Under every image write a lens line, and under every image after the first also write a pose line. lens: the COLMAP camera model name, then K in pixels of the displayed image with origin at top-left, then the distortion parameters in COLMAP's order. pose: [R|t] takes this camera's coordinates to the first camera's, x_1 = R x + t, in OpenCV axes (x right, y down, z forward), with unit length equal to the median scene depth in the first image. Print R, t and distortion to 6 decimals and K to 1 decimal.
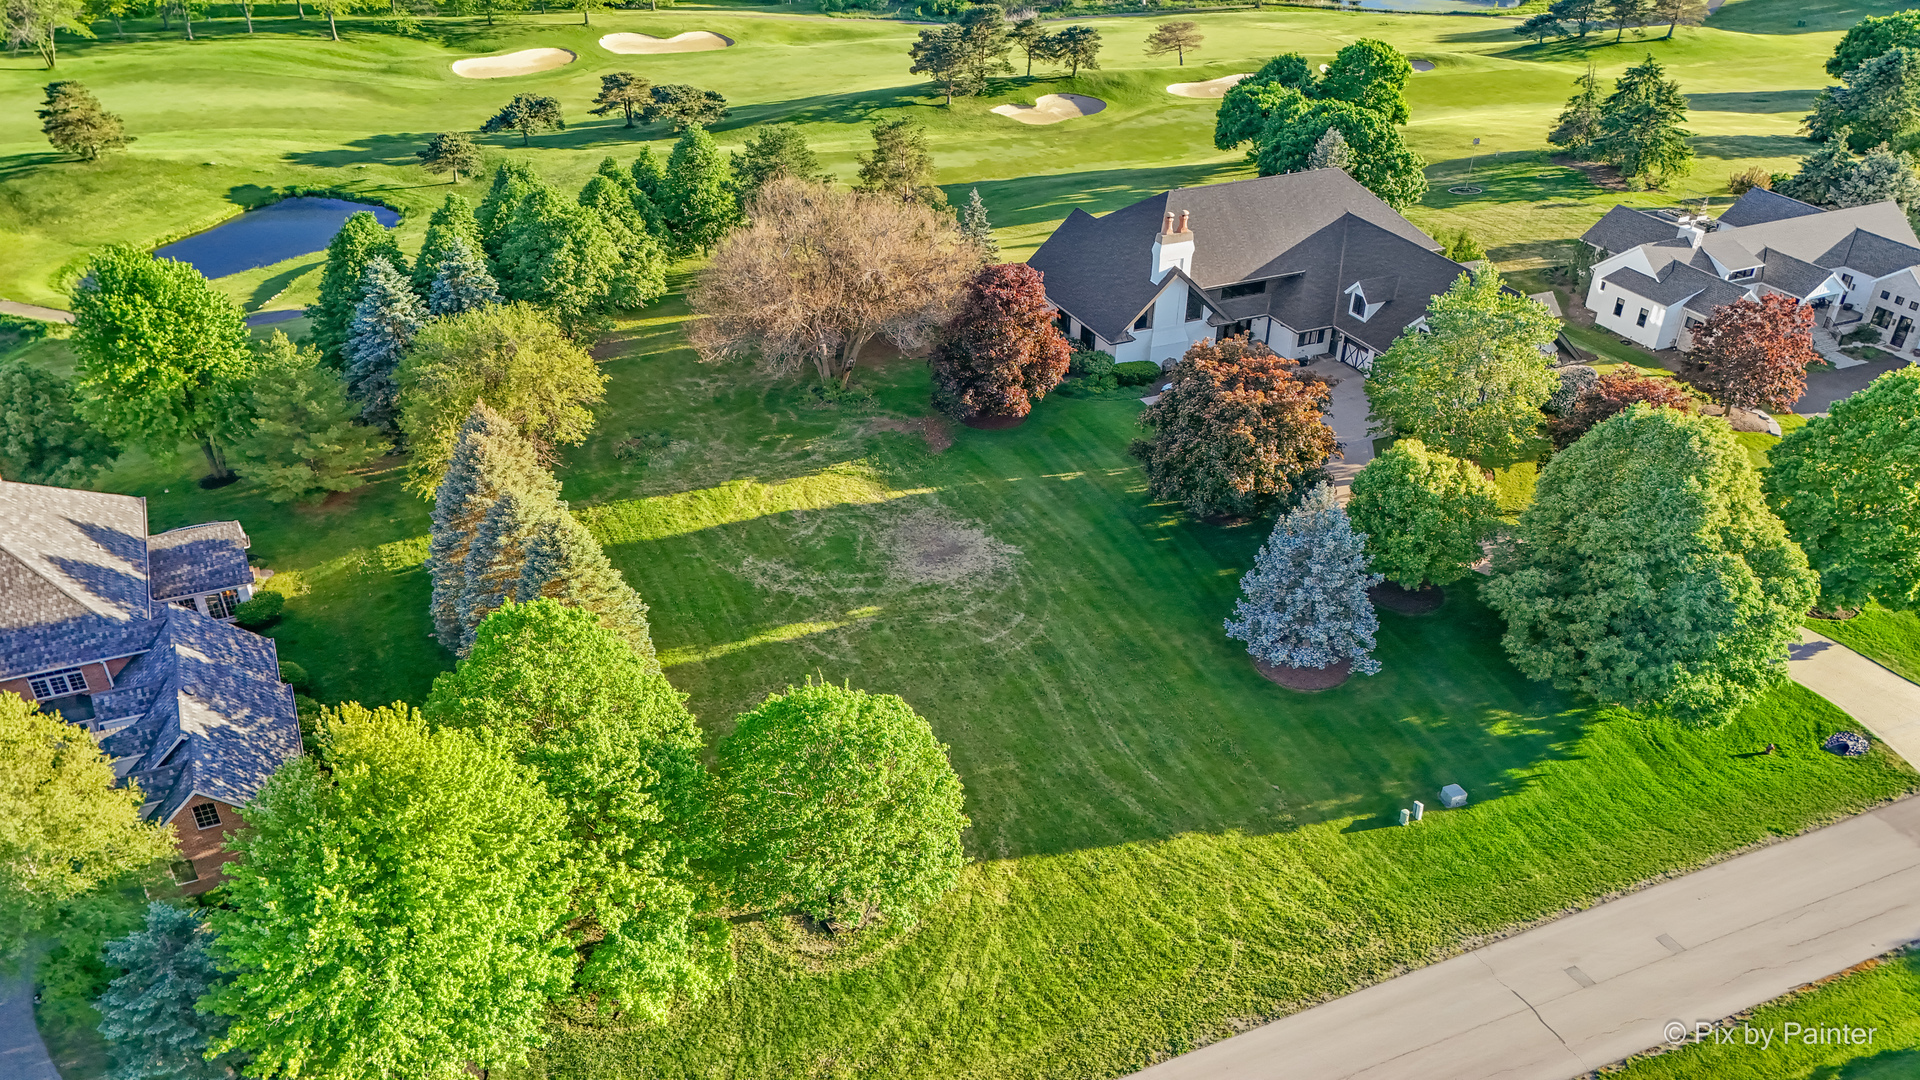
lens RADIAL K [[1461.8, 0, 974.3], [0, 1461.8, 538.9], [0, 0, 1]] dist [0.057311, -0.045501]
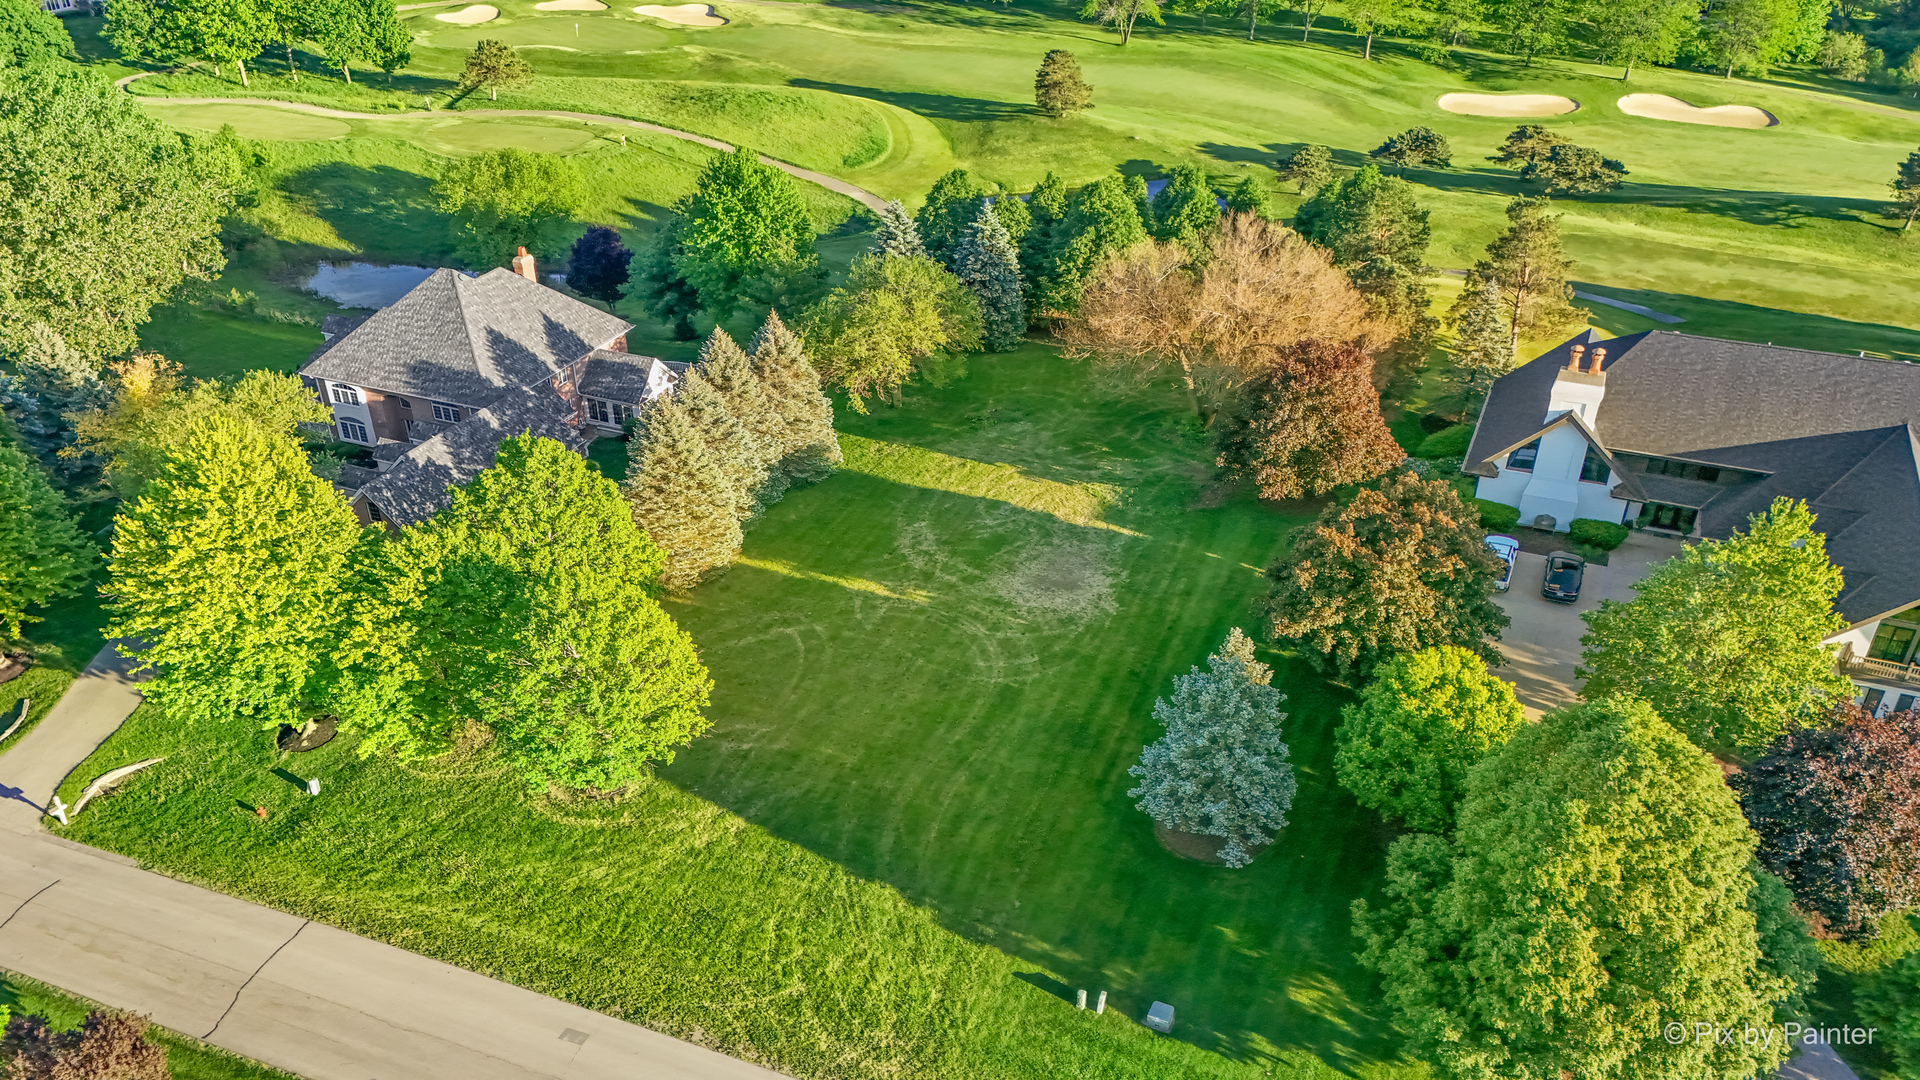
lens RADIAL K [[1461.8, 0, 974.3], [0, 1461.8, 538.9], [0, 0, 1]] dist [0.057311, -0.045501]
pose [[0.714817, 0.349413, -0.605762, 0.405849], [-0.363624, 0.925629, 0.104830, -0.078374], [0.597339, 0.145335, 0.788710, 0.140085]]
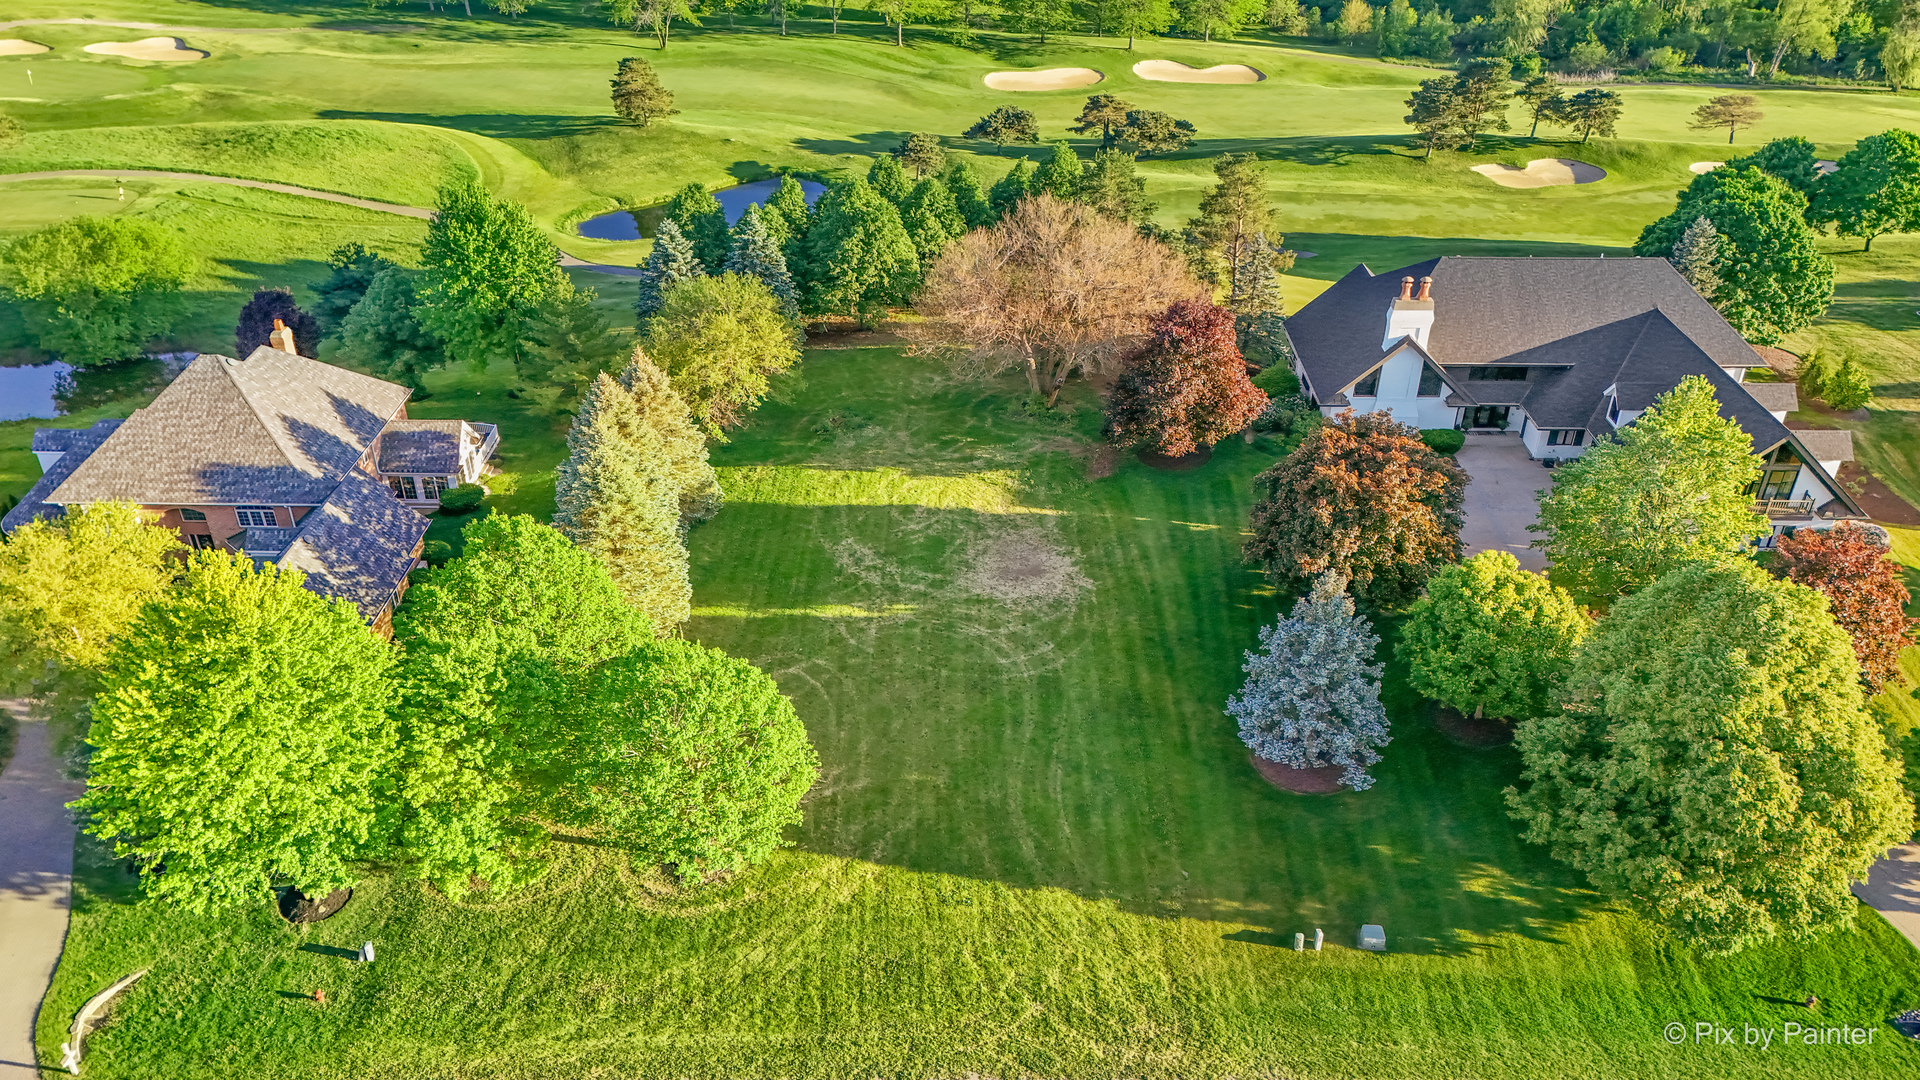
lens RADIAL K [[1461.8, 0, 974.3], [0, 1461.8, 538.9], [0, 0, 1]] dist [0.057311, -0.045501]
pose [[0.917191, 0.198968, -0.345214, 0.223571], [-0.206603, 0.978311, 0.014942, -0.016249], [0.340699, 0.057618, 0.938405, 0.037212]]
